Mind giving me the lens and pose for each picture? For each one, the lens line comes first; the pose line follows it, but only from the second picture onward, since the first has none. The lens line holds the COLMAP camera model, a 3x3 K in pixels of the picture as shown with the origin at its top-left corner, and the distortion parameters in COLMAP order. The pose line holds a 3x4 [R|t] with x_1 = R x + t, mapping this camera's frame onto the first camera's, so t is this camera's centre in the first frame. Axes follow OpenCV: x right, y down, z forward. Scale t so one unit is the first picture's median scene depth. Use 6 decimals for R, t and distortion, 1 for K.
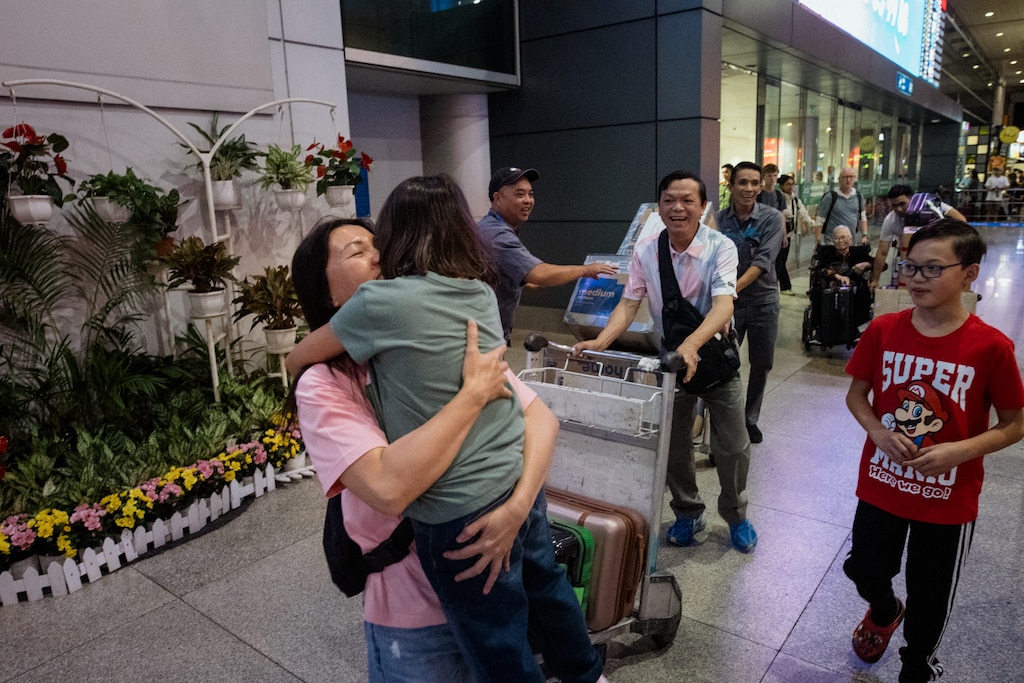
lens RADIAL K [[693.3, 0, 512.2], [0, 693.3, 338.8], [0, 0, 1]] dist [0.000087, -0.001899]
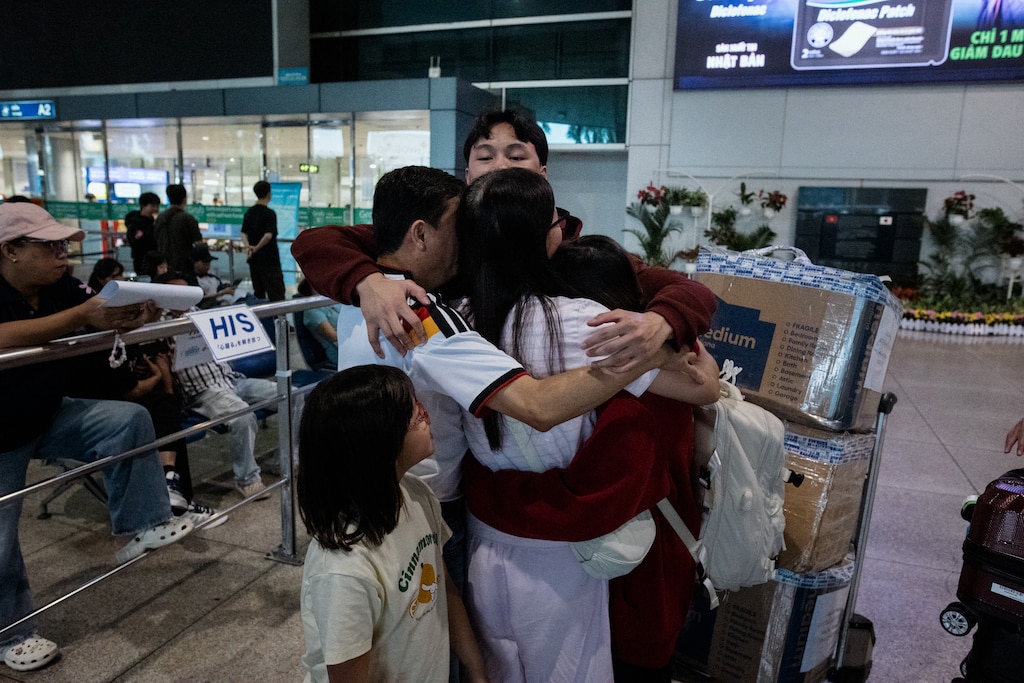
lens RADIAL K [[693.3, 0, 513.1], [0, 693.3, 341.2], [0, 0, 1]] dist [0.000087, -0.001899]
pose [[0.307478, 0.207297, -0.928701, 1.438098], [-0.229530, 0.963320, 0.139031, 0.299309], [0.923457, 0.170416, 0.343781, -1.510583]]
